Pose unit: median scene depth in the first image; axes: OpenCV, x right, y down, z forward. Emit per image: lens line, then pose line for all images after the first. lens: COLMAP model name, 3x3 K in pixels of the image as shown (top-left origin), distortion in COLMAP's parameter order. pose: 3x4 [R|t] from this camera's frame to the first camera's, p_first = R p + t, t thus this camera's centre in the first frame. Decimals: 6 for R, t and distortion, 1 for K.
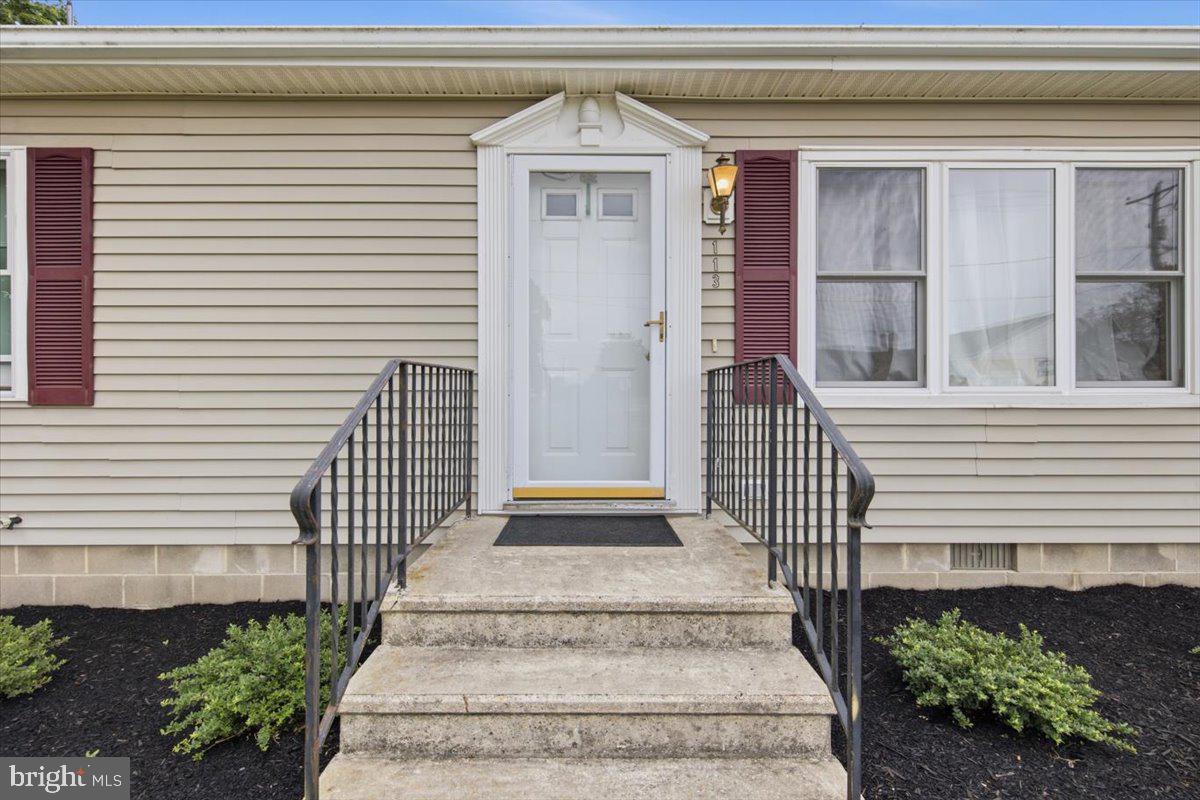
lens RADIAL K [[1550.9, 0, 600.0], [0, 1550.9, 400.0], [0, 0, 1]] dist [0.015136, 0.016085]
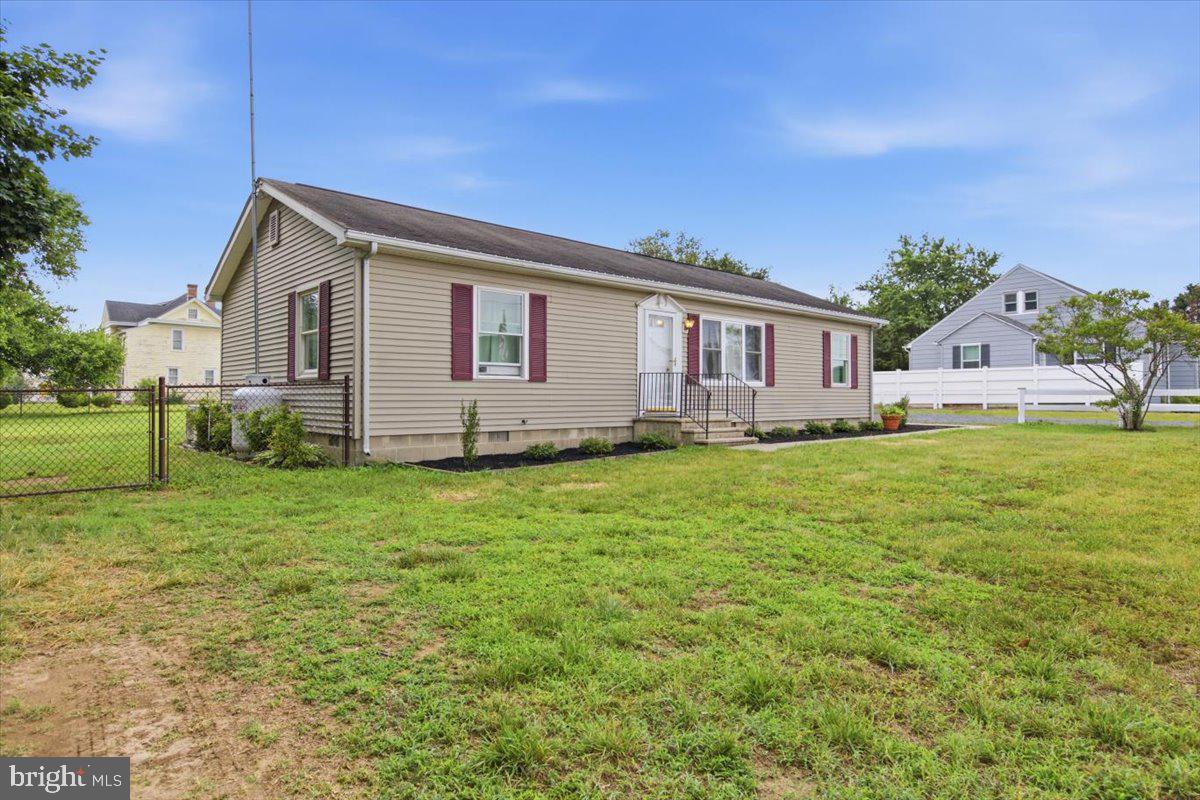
lens RADIAL K [[682.6, 0, 573.8], [0, 682.6, 389.7], [0, 0, 1]] dist [0.003327, -0.000195]
pose [[0.759712, 0.008260, 0.650207, -1.131493], [-0.021685, 0.999685, 0.012638, 0.000525], [-0.649898, -0.023701, 0.759652, -0.025901]]
